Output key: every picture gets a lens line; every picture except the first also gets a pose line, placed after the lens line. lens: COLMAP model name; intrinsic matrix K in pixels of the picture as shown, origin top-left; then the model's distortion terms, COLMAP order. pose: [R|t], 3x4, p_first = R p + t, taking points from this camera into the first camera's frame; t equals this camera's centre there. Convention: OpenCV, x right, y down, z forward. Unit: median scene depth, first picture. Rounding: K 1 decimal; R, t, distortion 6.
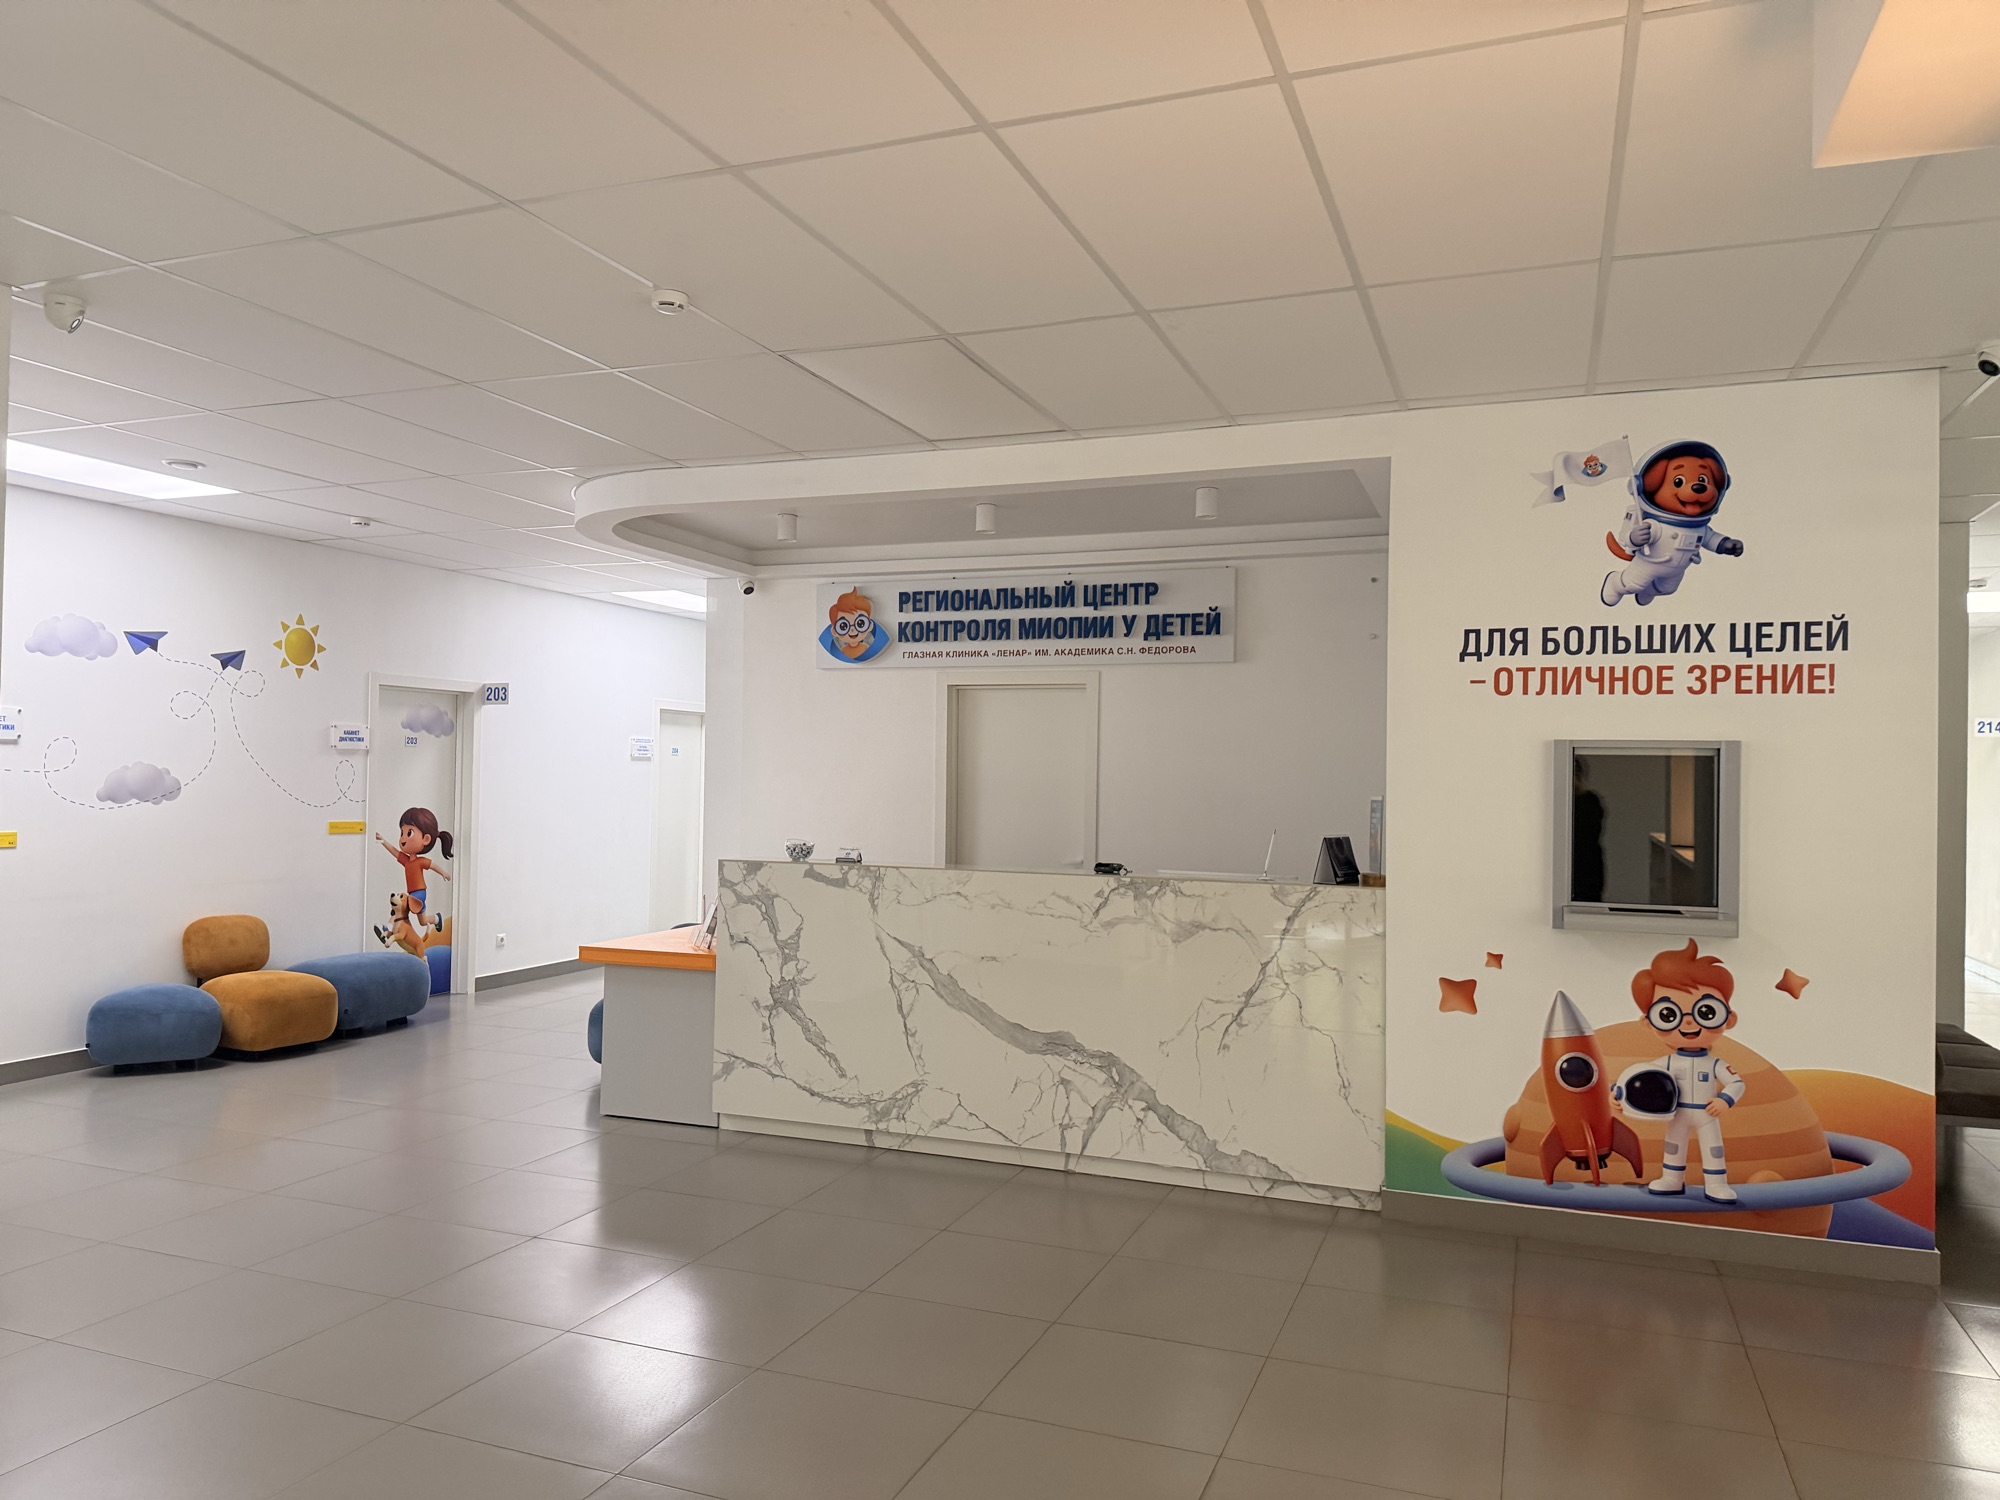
lens RADIAL K [[1424.7, 0, 966.6], [0, 1424.7, 769.6], [0, 0, 1]] dist [0.079168, -0.103222]
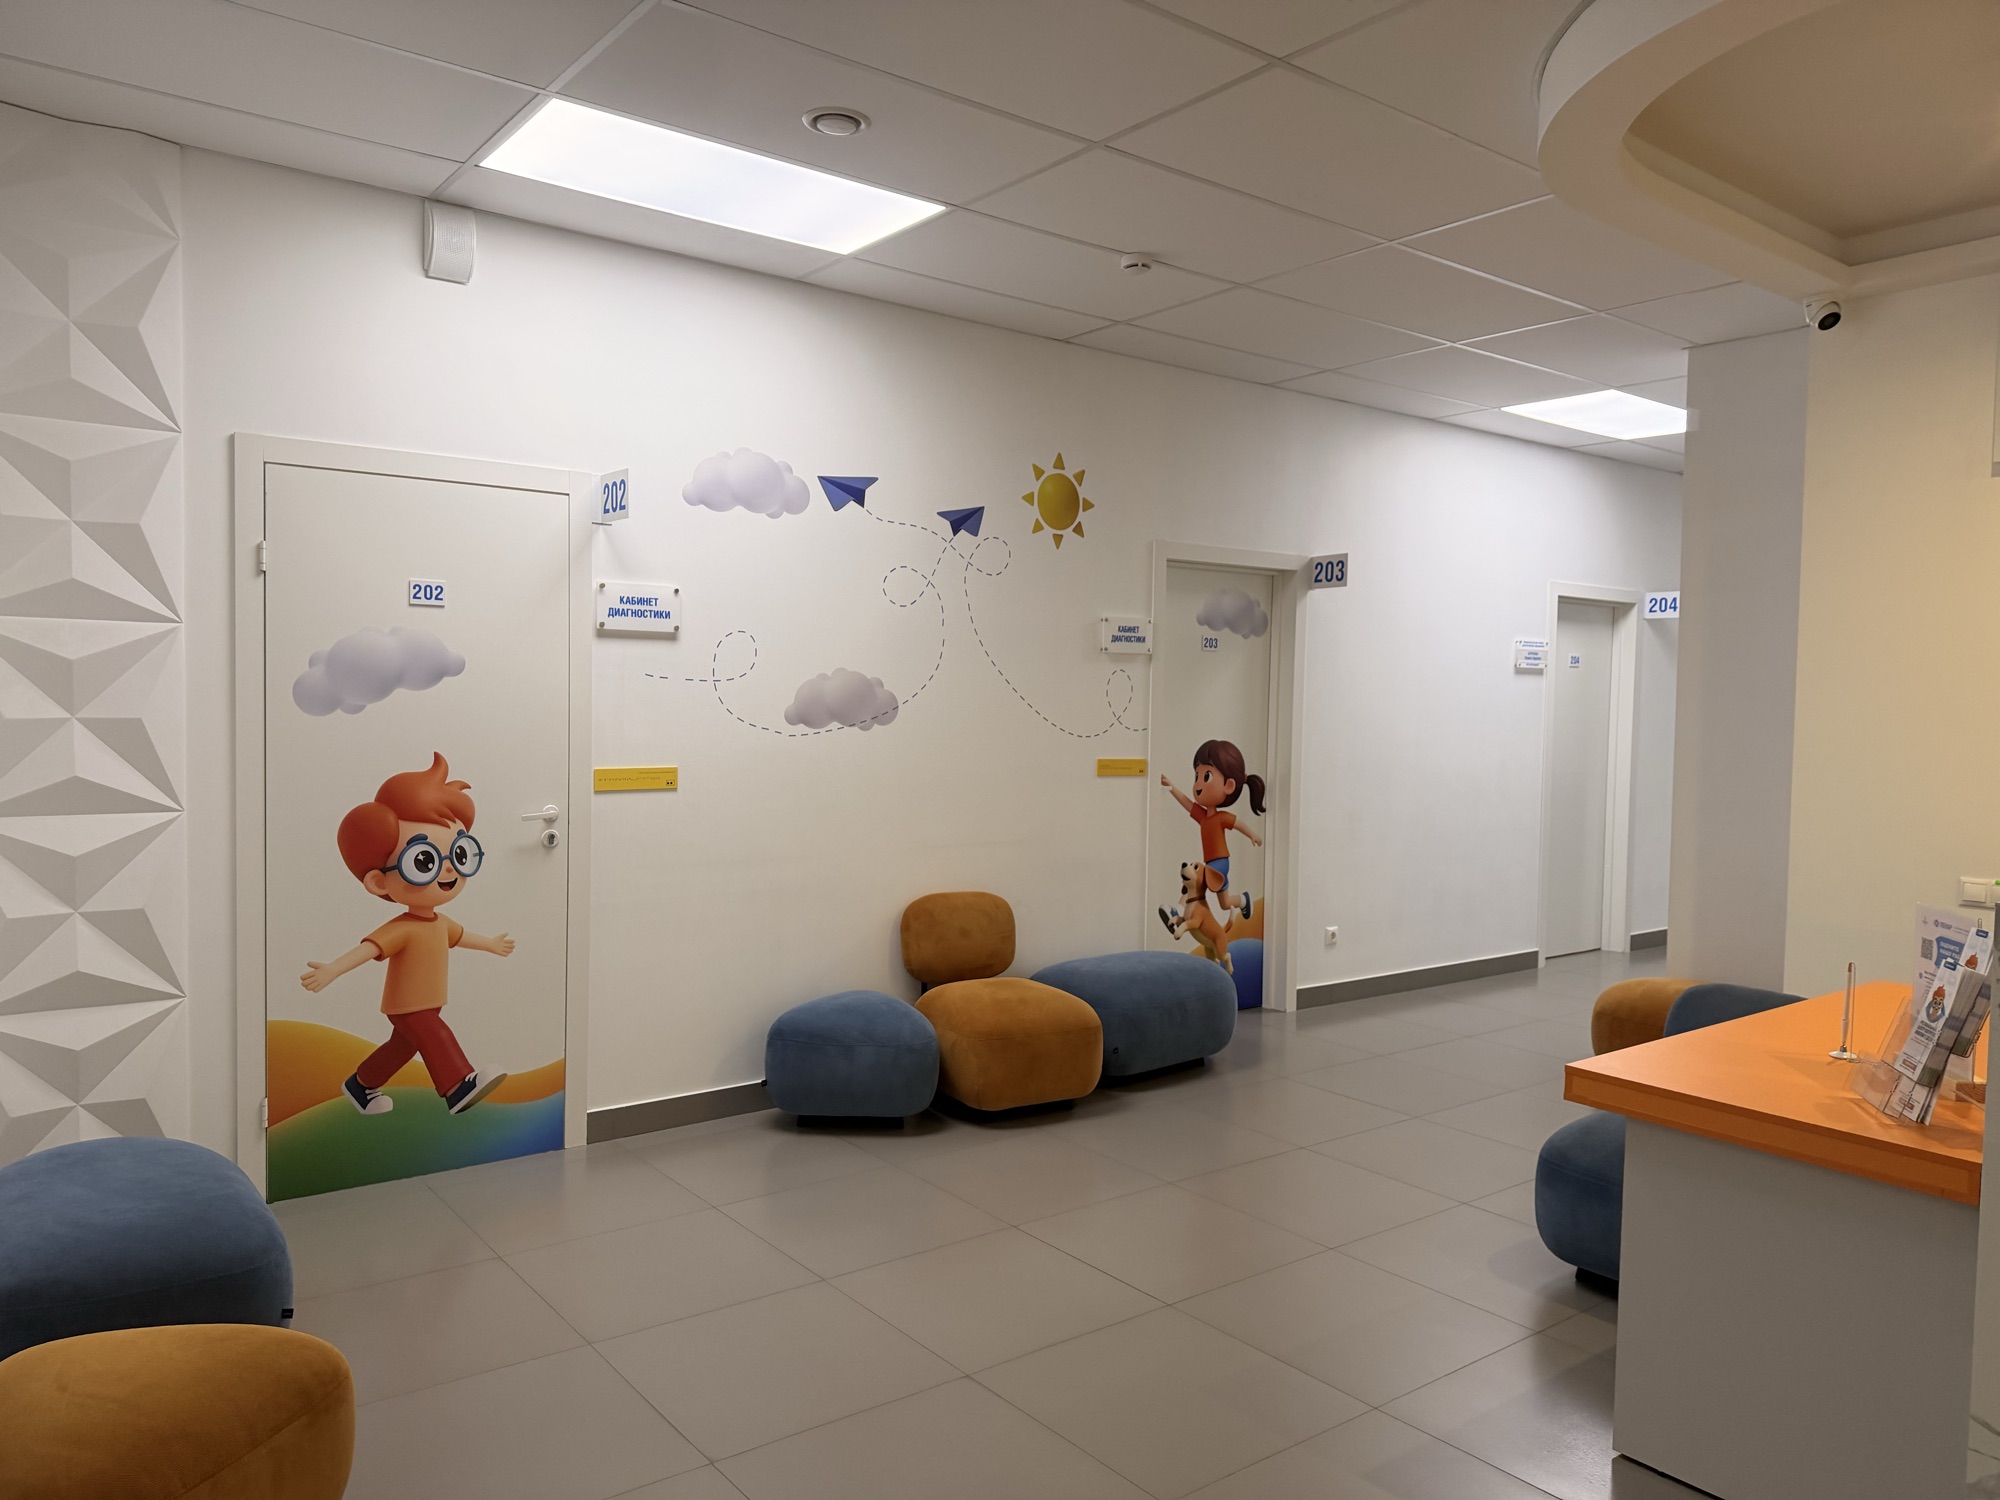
lens RADIAL K [[1380.7, 0, 1004.2], [0, 1380.7, 756.2], [0, 0, 1]] dist [0.074648, -0.101237]
pose [[0.869083, 0.016432, -0.494392, -0.195344], [0.000677, 0.999408, 0.034407, 0.015446], [0.494665, -0.030238, 0.868558, 0.510232]]
